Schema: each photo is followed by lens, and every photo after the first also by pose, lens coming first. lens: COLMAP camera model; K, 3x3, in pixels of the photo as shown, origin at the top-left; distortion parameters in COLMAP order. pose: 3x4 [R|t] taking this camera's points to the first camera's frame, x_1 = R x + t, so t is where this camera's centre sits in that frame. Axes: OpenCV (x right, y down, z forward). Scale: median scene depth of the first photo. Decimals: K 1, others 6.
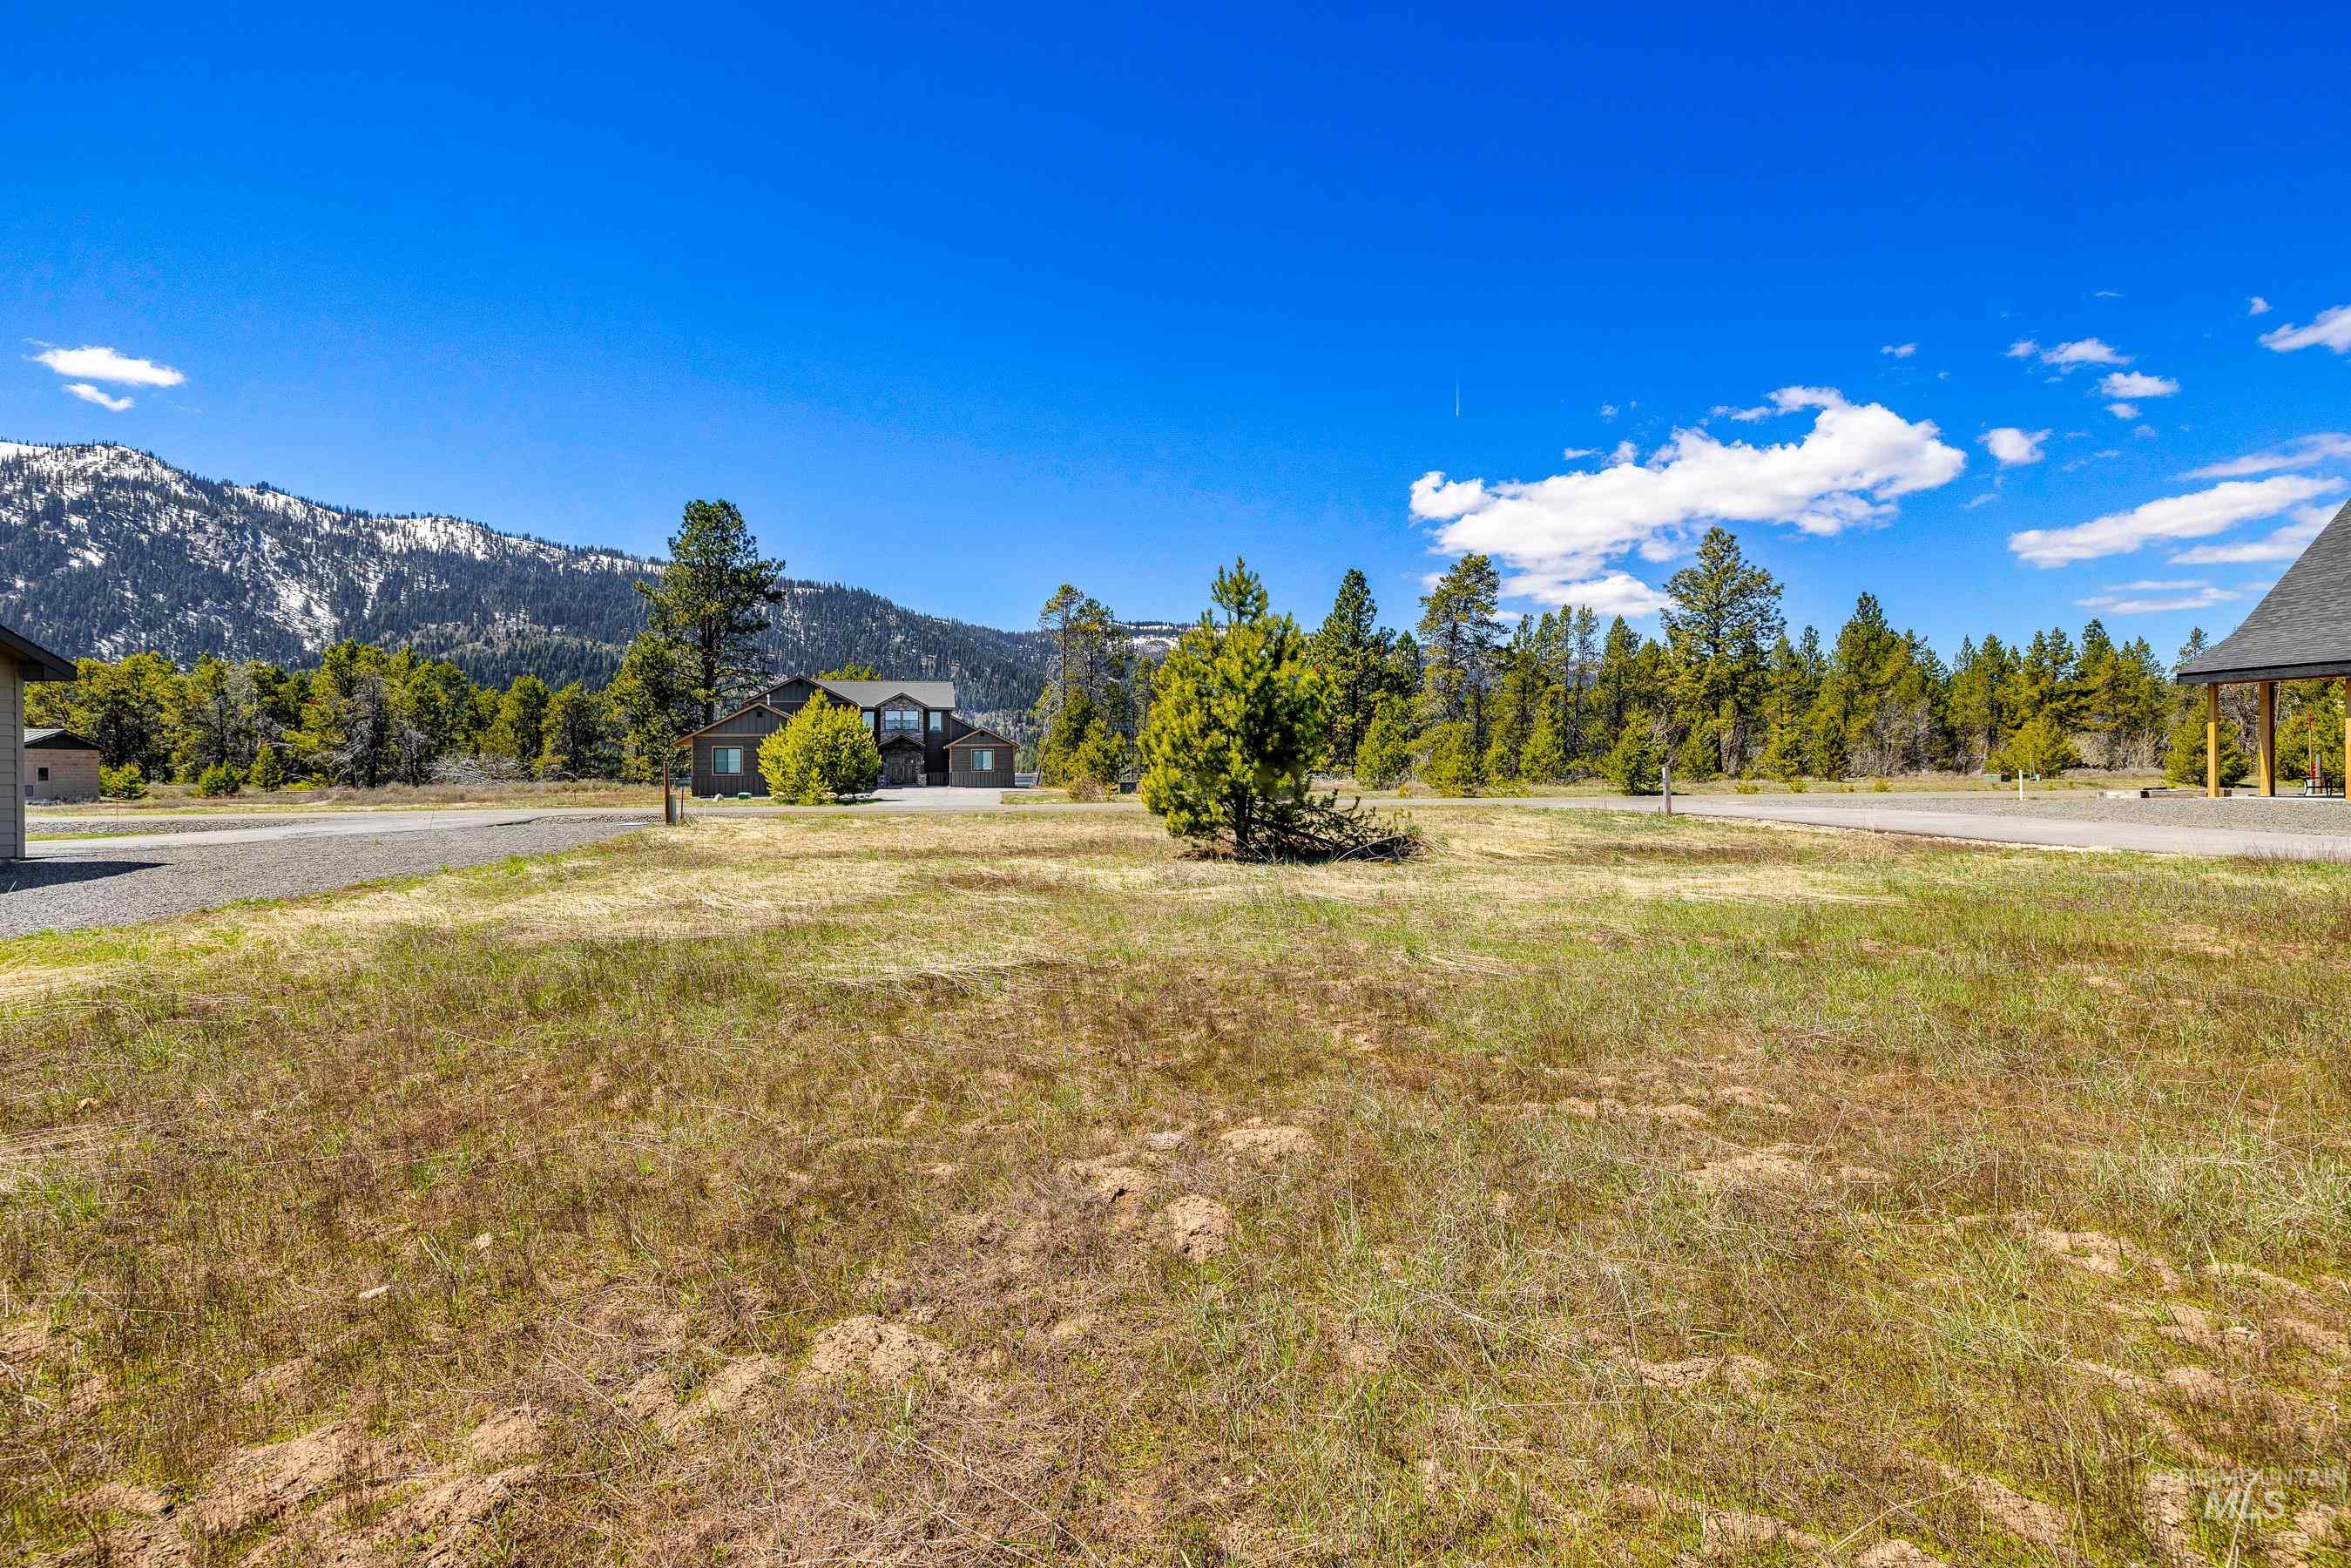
lens RADIAL K [[2345.0, 0, 1175.5], [0, 2345.0, 784.0], [0, 0, 1]] dist [0.013042, 0.013518]
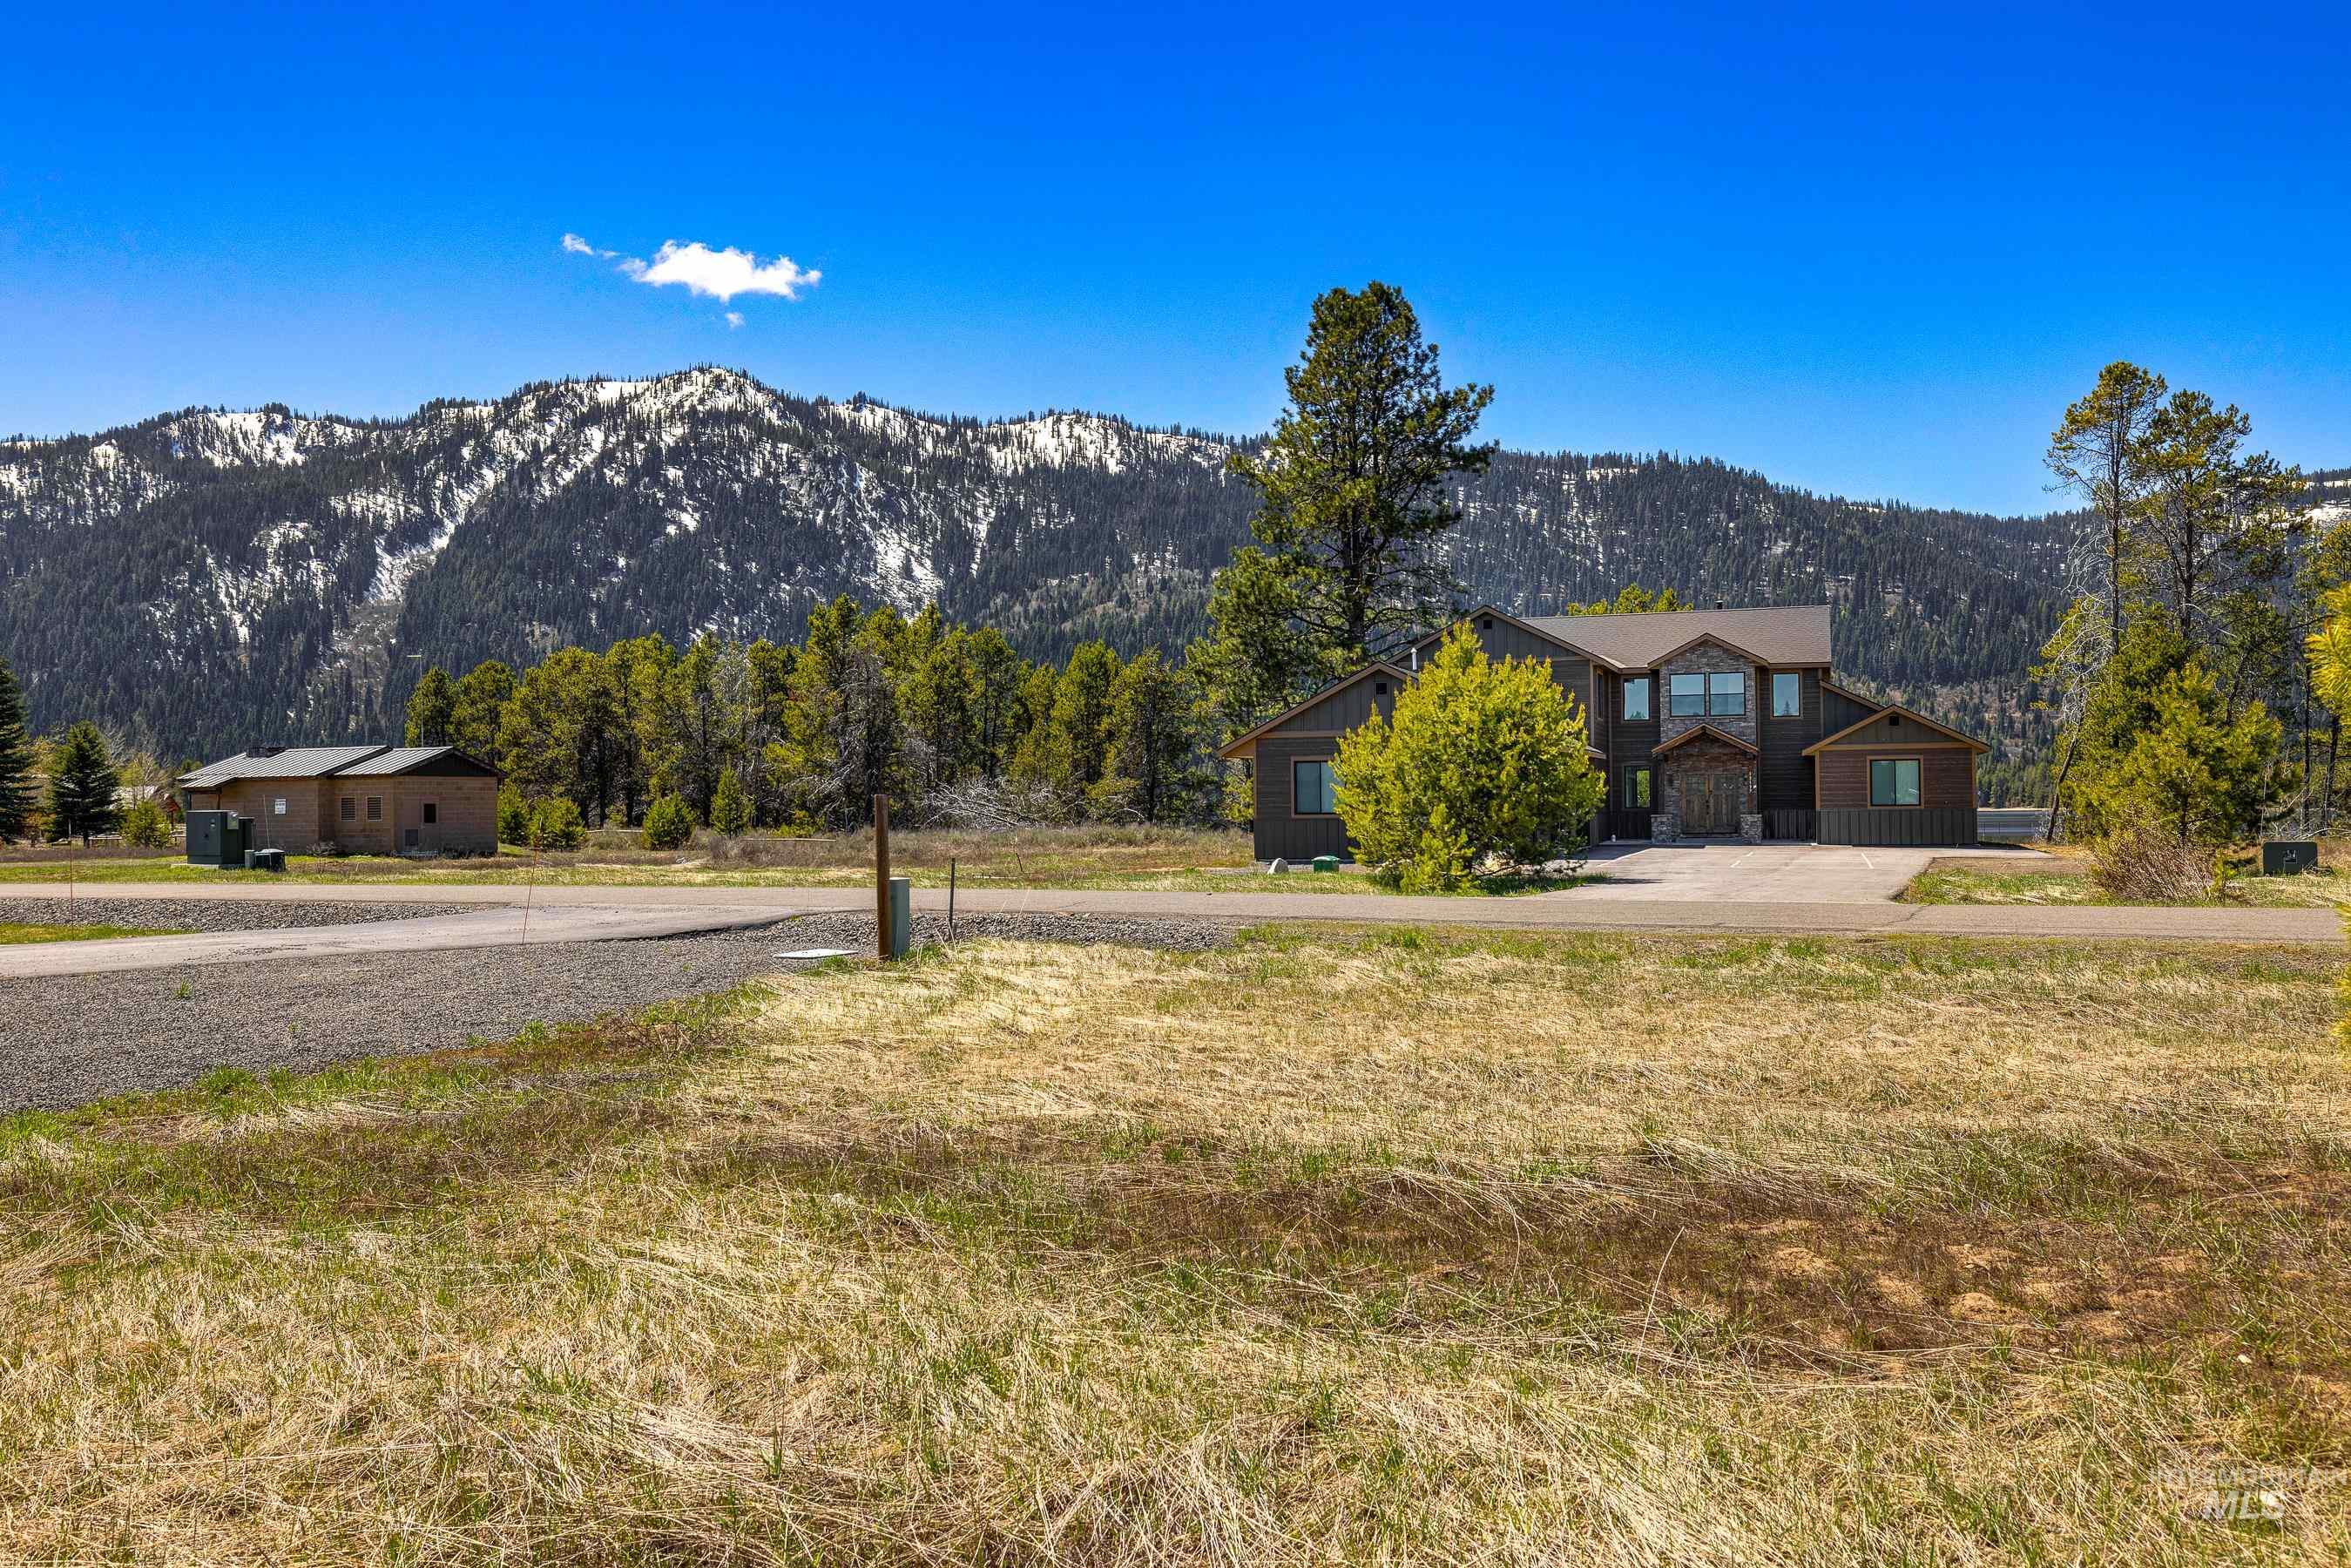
lens RADIAL K [[1866.6, 0, 1175.5], [0, 1866.6, 784.0], [0, 0, 1]] dist [-0.008406, 0.008115]
pose [[0.843166, -0.006655, -0.537612, -0.009331], [0.002092, 0.999956, -0.009097, -0.006284], [0.537649, 0.006545, 0.843143, 0.581702]]
